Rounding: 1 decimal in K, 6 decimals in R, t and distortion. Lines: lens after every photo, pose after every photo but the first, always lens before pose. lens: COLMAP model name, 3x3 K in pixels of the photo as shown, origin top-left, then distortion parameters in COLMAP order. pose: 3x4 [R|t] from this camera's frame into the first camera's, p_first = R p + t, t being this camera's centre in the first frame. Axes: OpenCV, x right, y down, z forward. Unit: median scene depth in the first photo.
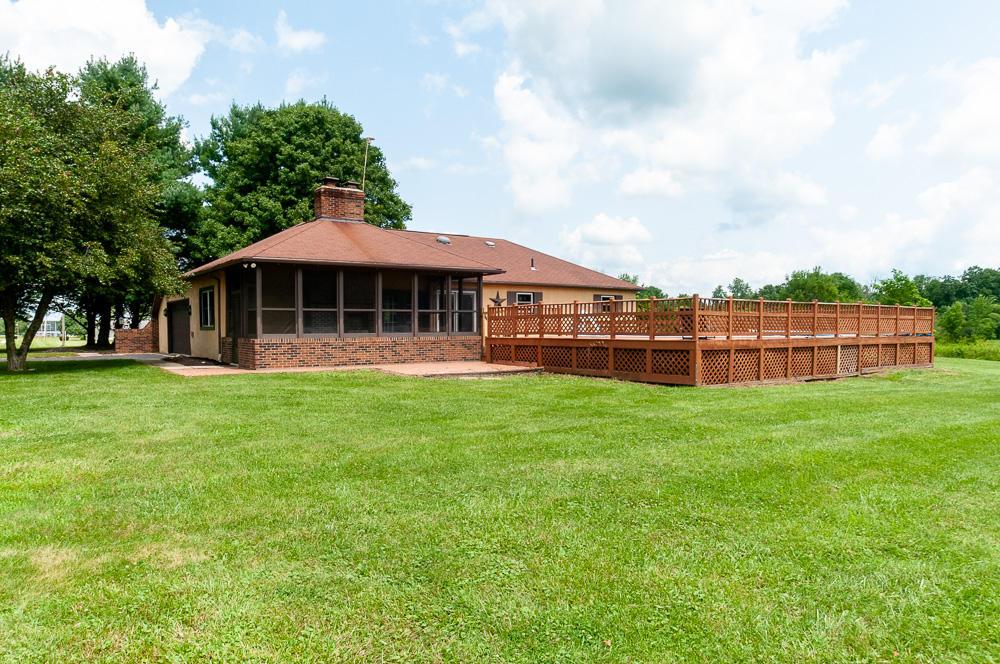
lens RADIAL K [[683.7, 0, 500.0], [0, 683.7, 332.0], [0, 0, 1]] dist [-0.070674, 0.096958]
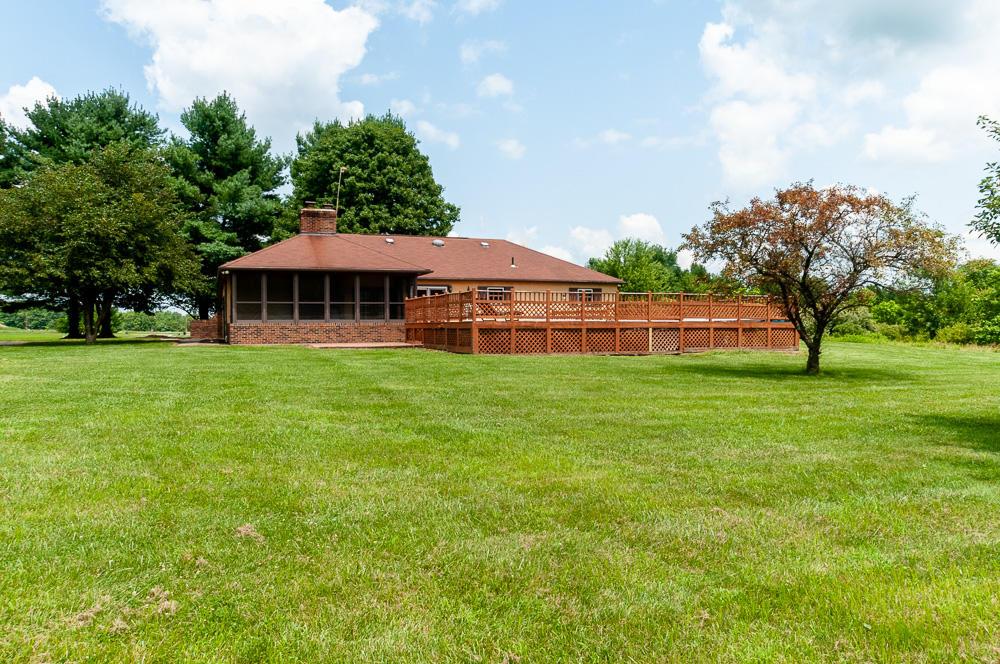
lens RADIAL K [[766.6, 0, 500.0], [0, 766.6, 332.0], [0, 0, 1]] dist [-0.032597, -0.000003]
pose [[0.968437, 0.001112, -0.249256, 0.422744], [-0.000376, 0.999995, 0.002999, 0.016783], [0.249259, -0.002811, 0.968433, -0.298985]]
